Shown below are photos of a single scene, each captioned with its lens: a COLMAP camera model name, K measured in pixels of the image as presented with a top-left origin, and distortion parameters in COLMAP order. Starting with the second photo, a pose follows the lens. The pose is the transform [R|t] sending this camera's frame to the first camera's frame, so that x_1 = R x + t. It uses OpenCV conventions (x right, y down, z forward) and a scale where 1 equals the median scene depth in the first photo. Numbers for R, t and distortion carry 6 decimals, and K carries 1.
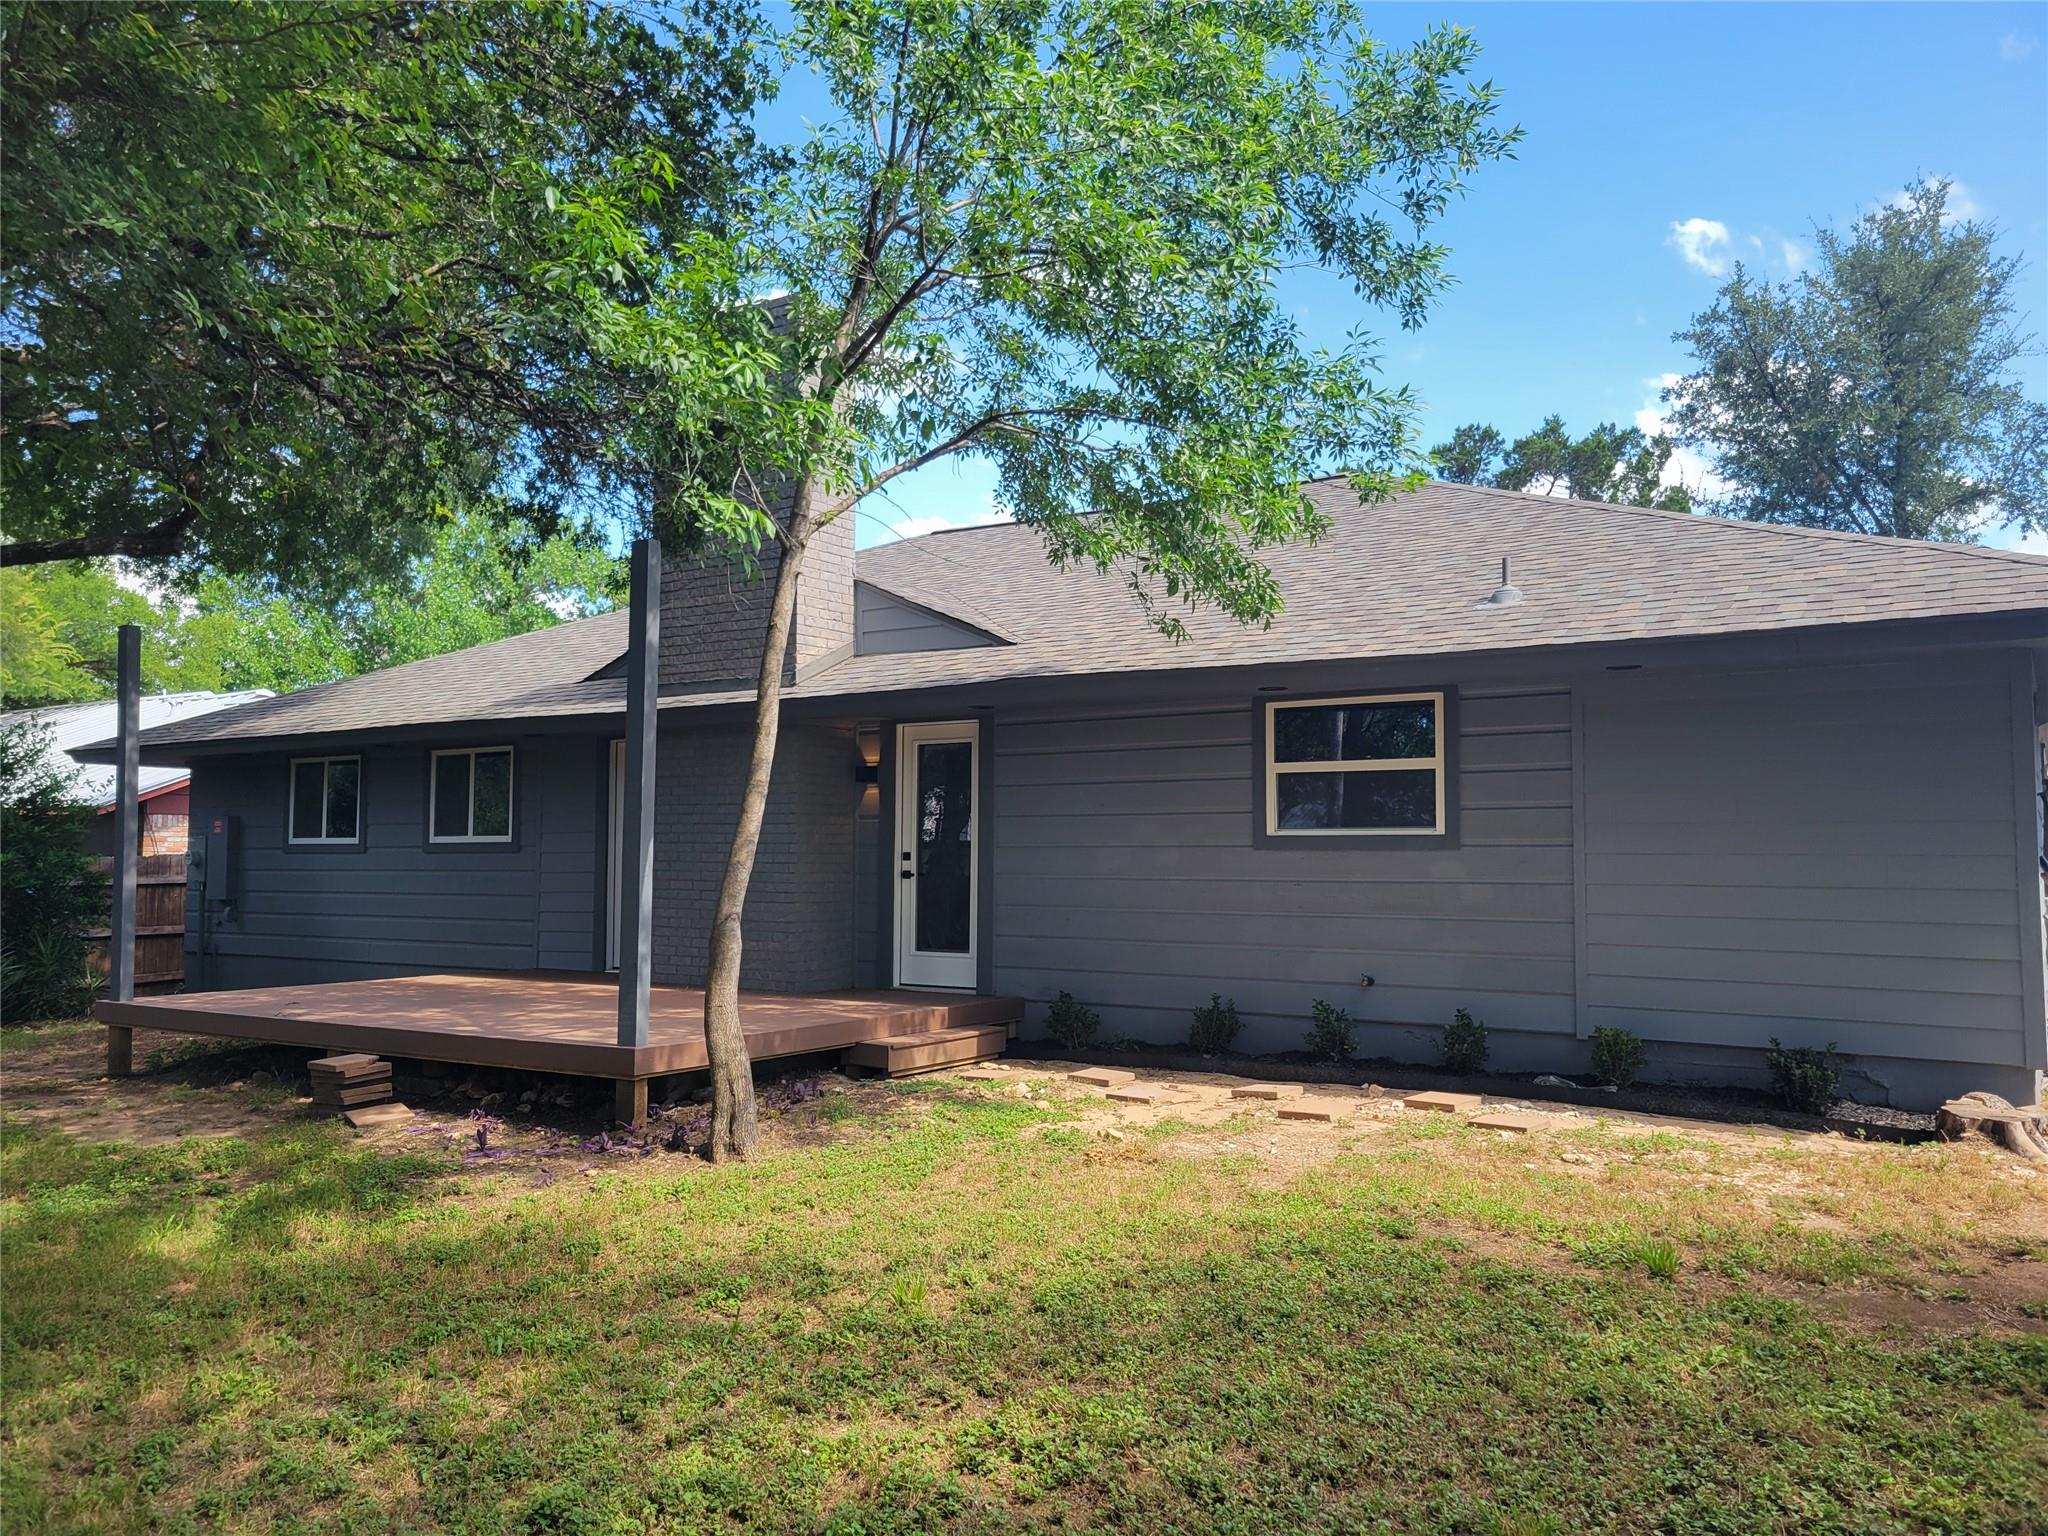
lens RADIAL K [[1562.8, 0, 1024.0], [0, 1562.8, 768.0], [0, 0, 1]] dist [0.052806, -0.002488]
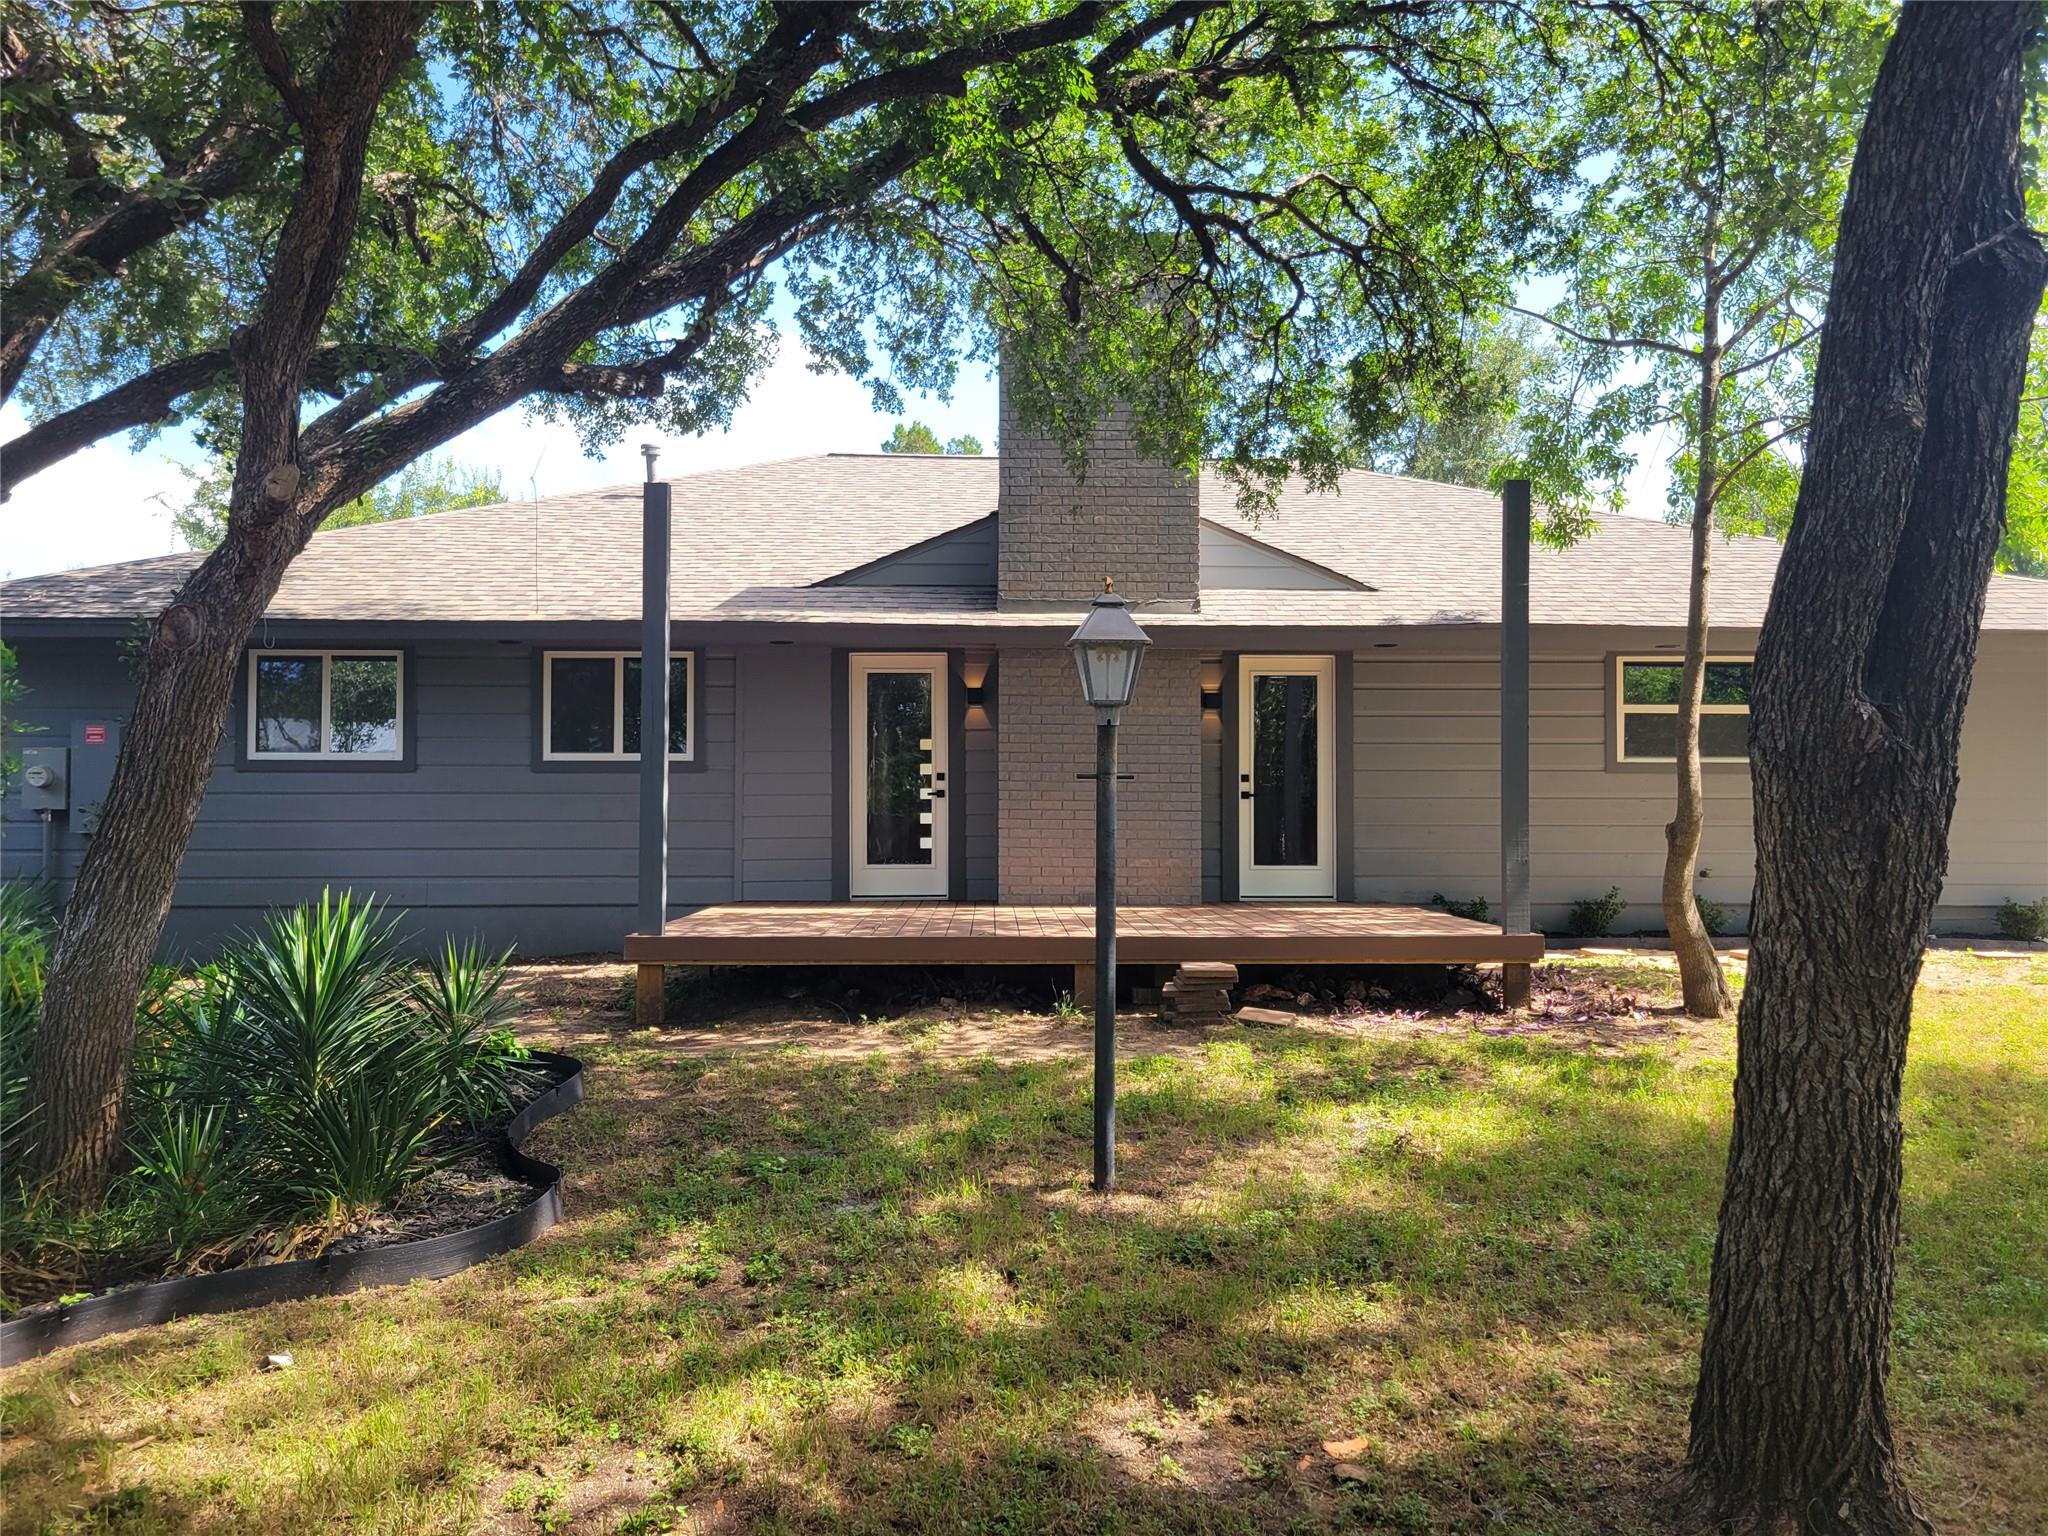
lens RADIAL K [[1562.8, 0, 1024.0], [0, 1562.8, 768.0], [0, 0, 1]] dist [0.052806, -0.002488]
pose [[0.816890, 0.012386, 0.576660, -0.824308], [-0.033605, 0.999093, 0.026146, 0.026475], [-0.575813, -0.040737, 0.816566, 0.205560]]
